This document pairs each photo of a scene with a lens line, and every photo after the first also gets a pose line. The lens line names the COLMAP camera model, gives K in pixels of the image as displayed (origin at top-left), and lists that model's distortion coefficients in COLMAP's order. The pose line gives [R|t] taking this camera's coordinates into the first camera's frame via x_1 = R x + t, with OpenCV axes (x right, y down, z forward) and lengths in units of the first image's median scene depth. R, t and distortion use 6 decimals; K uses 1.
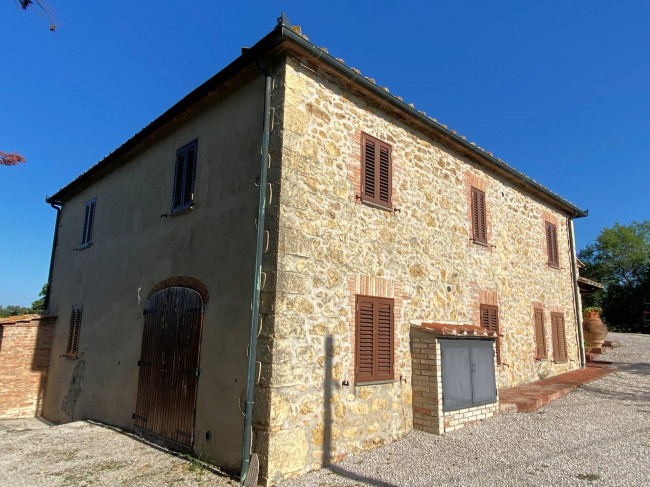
lens RADIAL K [[447.9, 0, 325.0], [0, 447.9, 243.5], [0, 0, 1]] dist [0.119885, -0.198182]
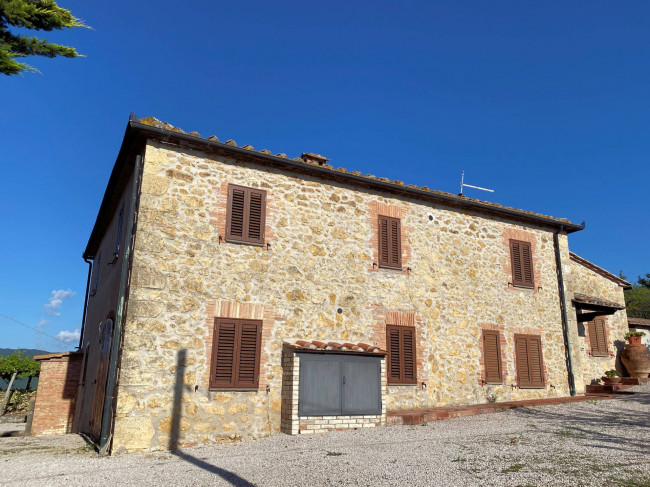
lens RADIAL K [[519.6, 0, 325.0], [0, 519.6, 243.5], [0, 0, 1]] dist [0.144884, -0.377488]
pose [[0.964874, -0.076740, -0.251257, 0.686480], [0.059230, 0.995306, -0.076535, 0.038060], [0.255951, 0.058965, 0.964890, -0.298504]]
